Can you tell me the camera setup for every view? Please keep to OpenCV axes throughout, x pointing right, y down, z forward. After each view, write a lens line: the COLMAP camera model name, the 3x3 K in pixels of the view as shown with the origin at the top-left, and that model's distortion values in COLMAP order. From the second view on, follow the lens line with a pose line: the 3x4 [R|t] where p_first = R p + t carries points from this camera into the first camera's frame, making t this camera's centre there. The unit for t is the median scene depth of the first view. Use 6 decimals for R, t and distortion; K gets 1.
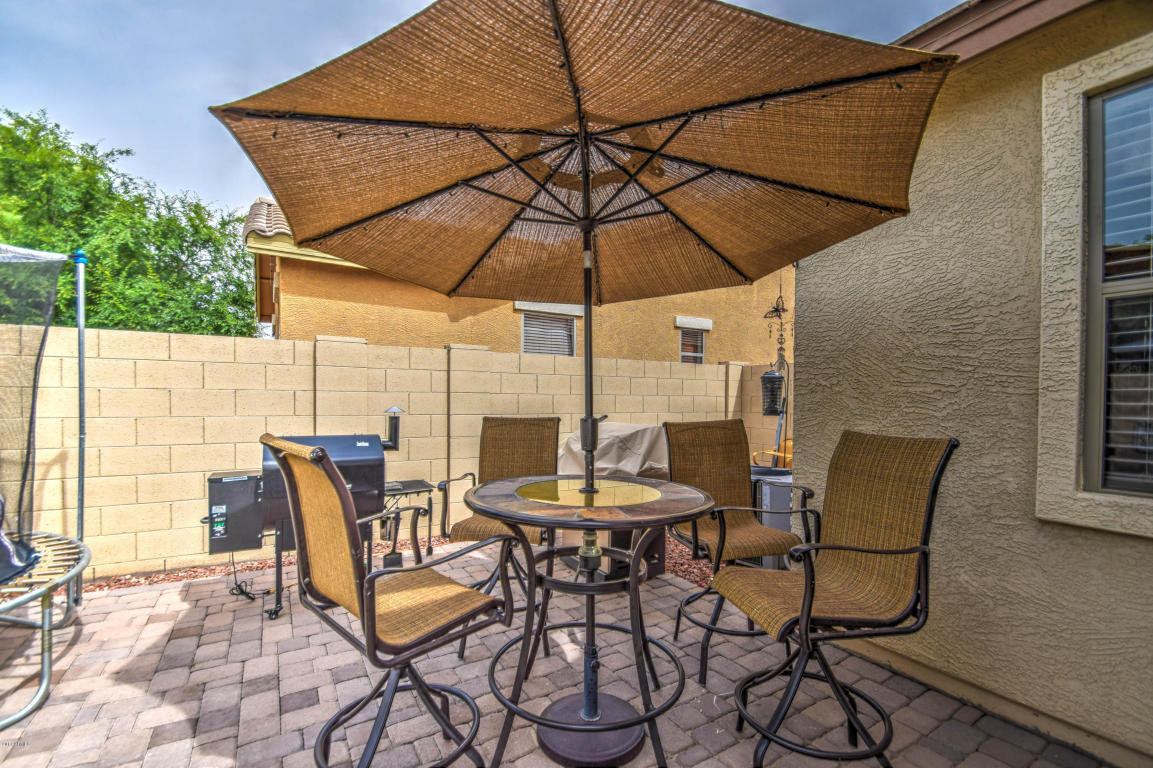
lens RADIAL K [[503.8, 0, 572.4], [0, 503.8, 409.8], [0, 0, 1]] dist [0.008178, -0.013018]
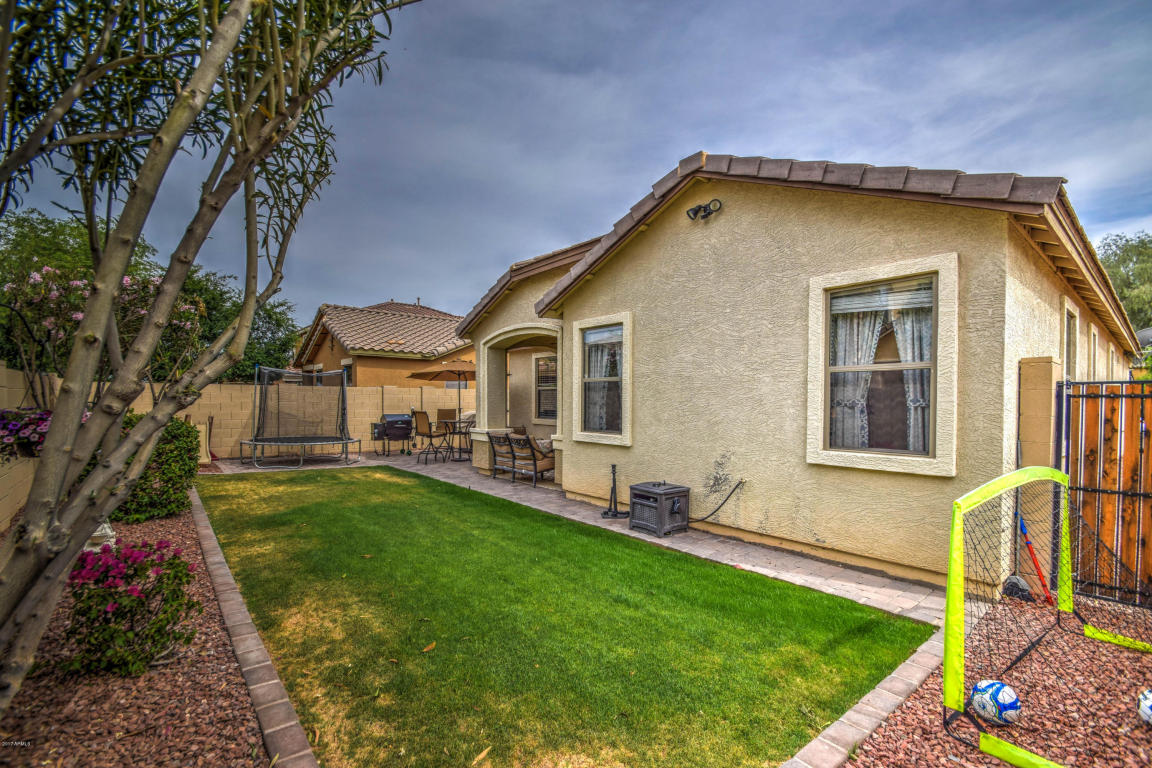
lens RADIAL K [[522.2, 0, 575.2], [0, 522.2, 405.3], [0, 0, 1]] dist [0.013598, -0.013443]
pose [[0.987298, -0.007885, 0.158682, 0.264649], [0.008770, 0.999950, -0.004880, 0.016215], [-0.158635, 0.006210, 0.987318, -3.426521]]
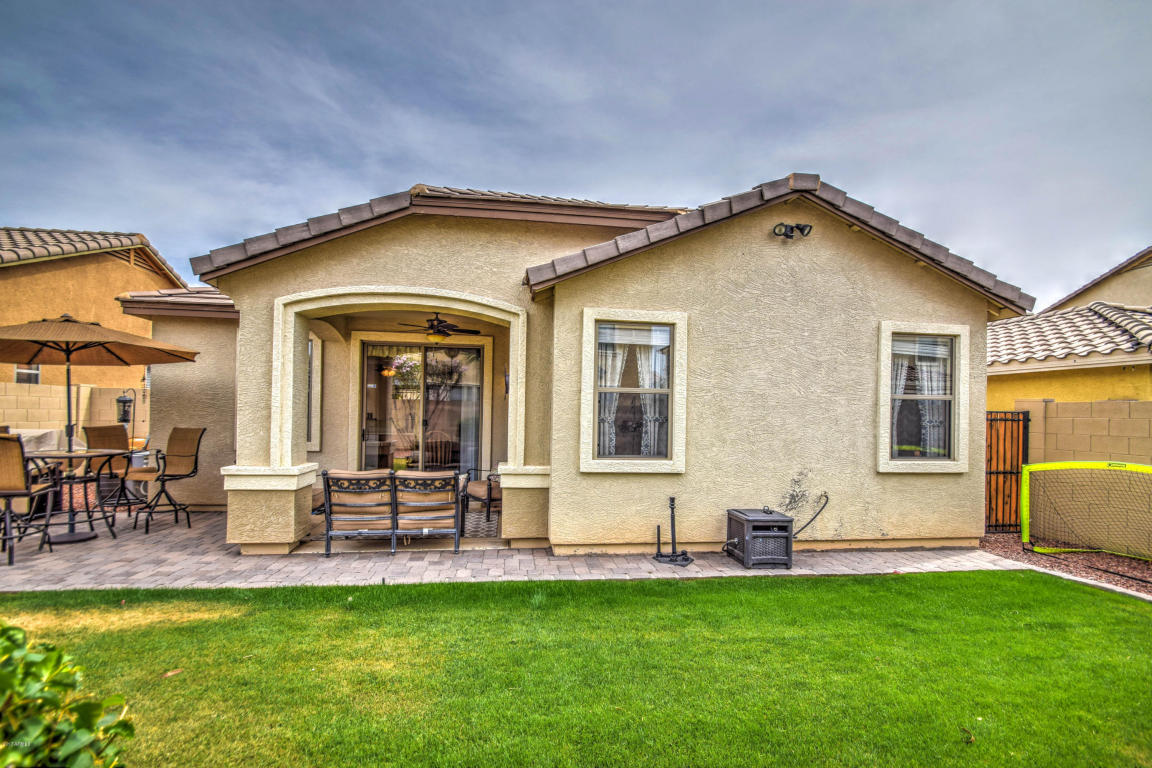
lens RADIAL K [[503.4, 0, 571.9], [0, 503.4, 409.8], [0, 0, 1]] dist [0.008178, -0.013018]
pose [[0.383559, 0.006342, 0.923495, -0.930428], [0.001700, 0.999970, -0.007573, -0.028355], [-0.923515, 0.004475, 0.383537, -1.648553]]
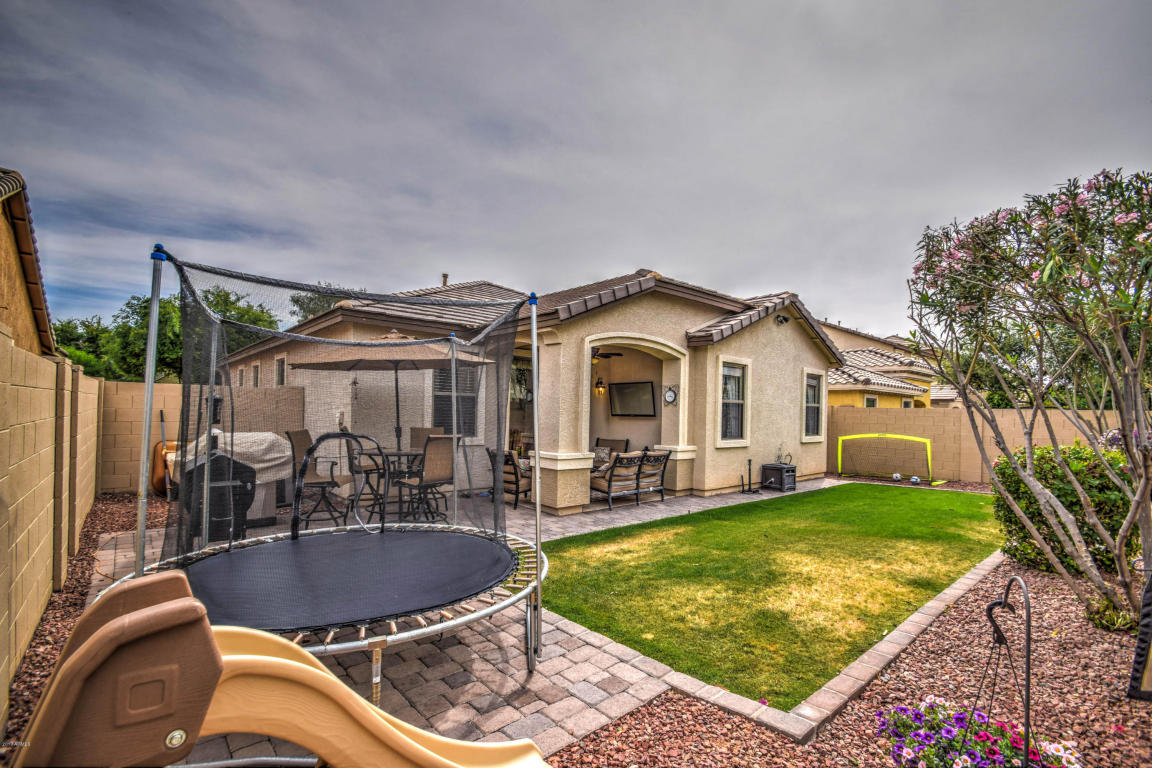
lens RADIAL K [[503.4, 0, 571.9], [0, 503.4, 409.8], [0, 0, 1]] dist [0.008178, -0.013018]
pose [[-0.187071, -0.003476, 0.982340, -2.118680], [0.000639, 0.999993, 0.003660, -0.067864], [-0.982346, 0.001312, -0.187067, 0.371660]]
